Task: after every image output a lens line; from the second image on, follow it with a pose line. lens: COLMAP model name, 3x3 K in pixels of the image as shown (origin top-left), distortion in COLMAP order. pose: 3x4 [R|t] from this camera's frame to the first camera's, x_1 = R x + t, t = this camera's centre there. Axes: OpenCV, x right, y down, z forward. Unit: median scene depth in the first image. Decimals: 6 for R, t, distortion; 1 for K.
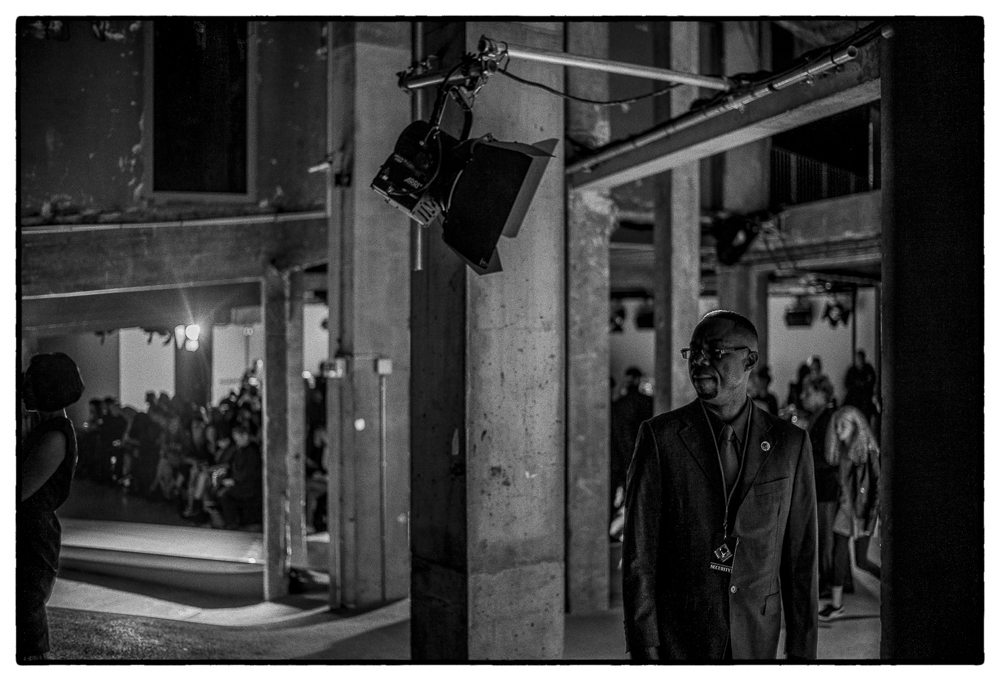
lens RADIAL K [[1048.7, 0, 510.1], [0, 1048.7, 344.7], [0, 0, 1]] dist [-0.098369, 0.203494]
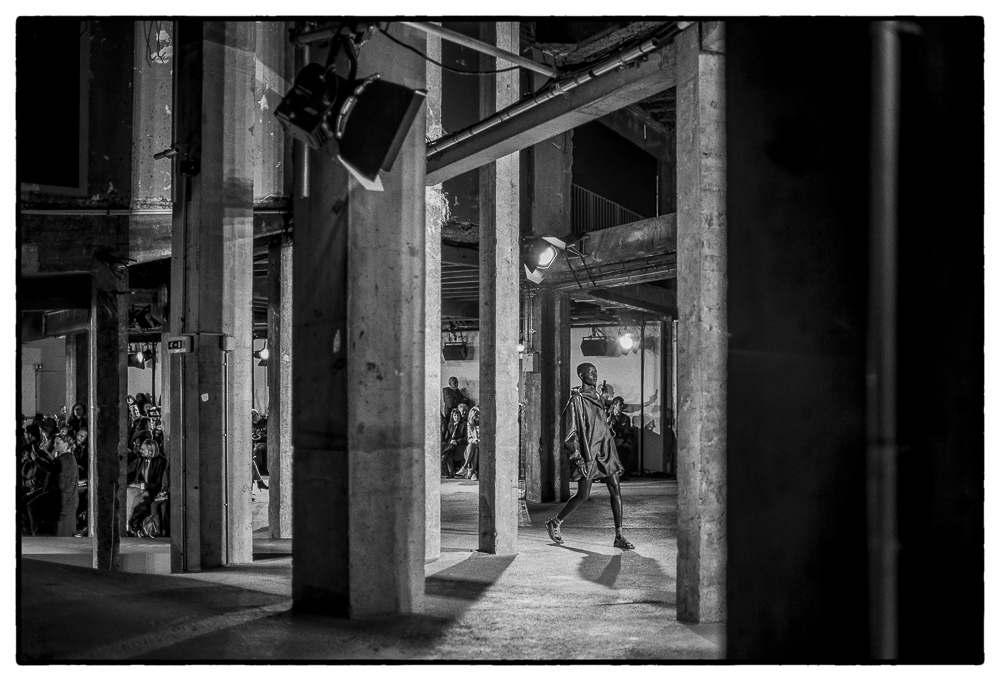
lens RADIAL K [[1022.7, 0, 583.0], [0, 1022.7, 401.3], [0, 0, 1]] dist [-0.064745, 0.043362]
pose [[0.964791, 0.001751, 0.263013, -0.085711], [-0.000913, 0.999994, -0.003309, 0.162495], [-0.263018, 0.002952, 0.964786, -0.189904]]
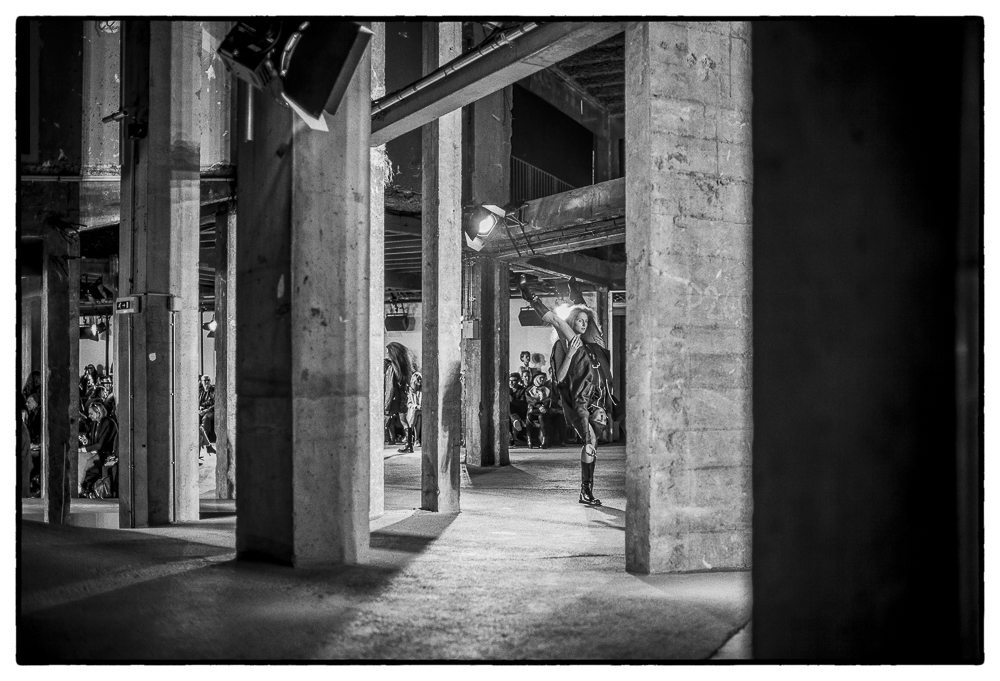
lens RADIAL K [[981.8, 0, 499.7], [0, 981.8, 376.9], [0, 0, 1]] dist [-0.097902, 0.156029]
pose [[0.969540, 0.001433, 0.244930, -0.081398], [-0.000732, 0.999995, -0.002954, 0.194668], [-0.244933, 0.002685, 0.969536, -0.120545]]
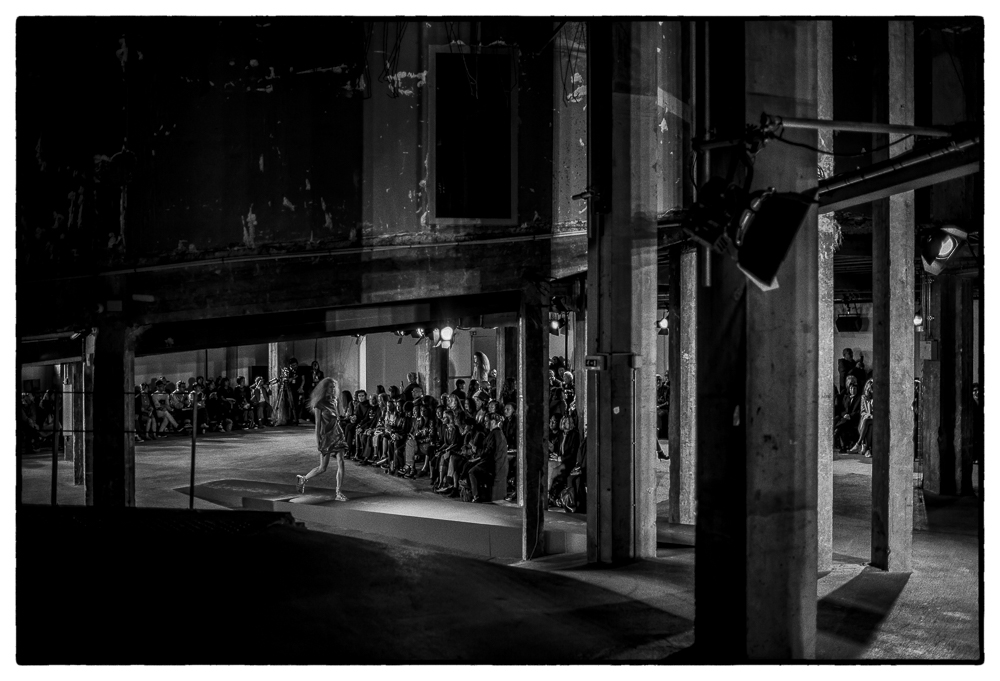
lens RADIAL K [[994.0, 0, 494.5], [0, 994.0, 350.6], [0, 0, 1]] dist [-0.095452, 0.159354]
pose [[0.979254, 0.001639, -0.202630, -0.097355], [-0.000676, 0.999988, 0.004820, 0.004385], [0.202636, -0.004583, 0.979243, -0.283570]]
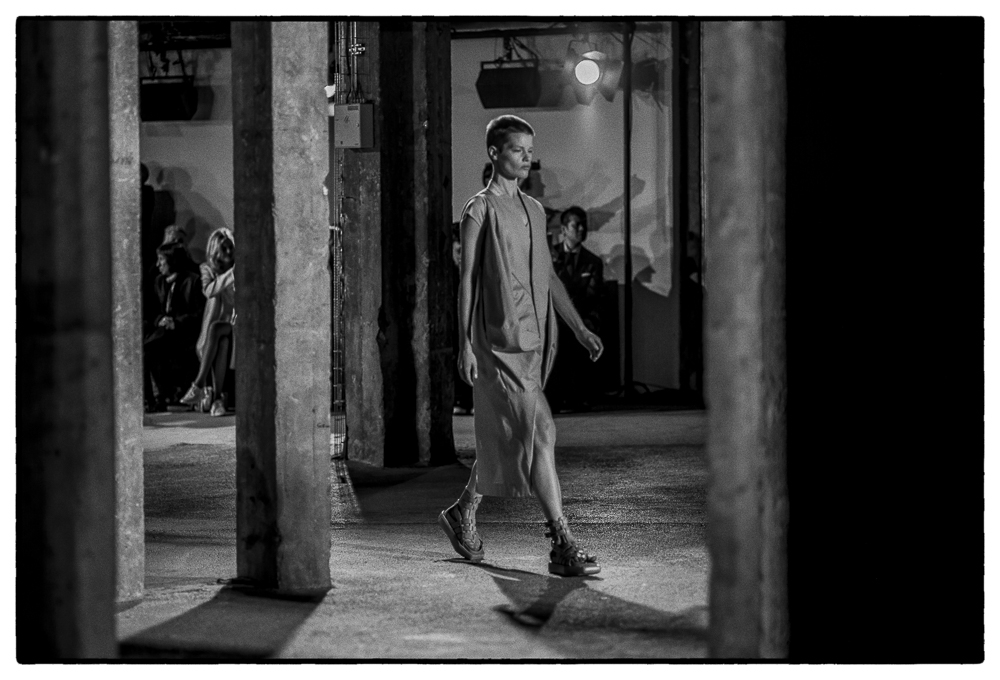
lens RADIAL K [[2539.1, 0, 534.0], [0, 2539.1, 277.8], [0, 0, 1]] dist [0.136804, 0.314430]
pose [[0.959240, -0.015346, 0.282177, -0.107146], [0.010133, 0.999750, 0.019926, 0.163204], [-0.282412, -0.016255, 0.959155, -0.263880]]
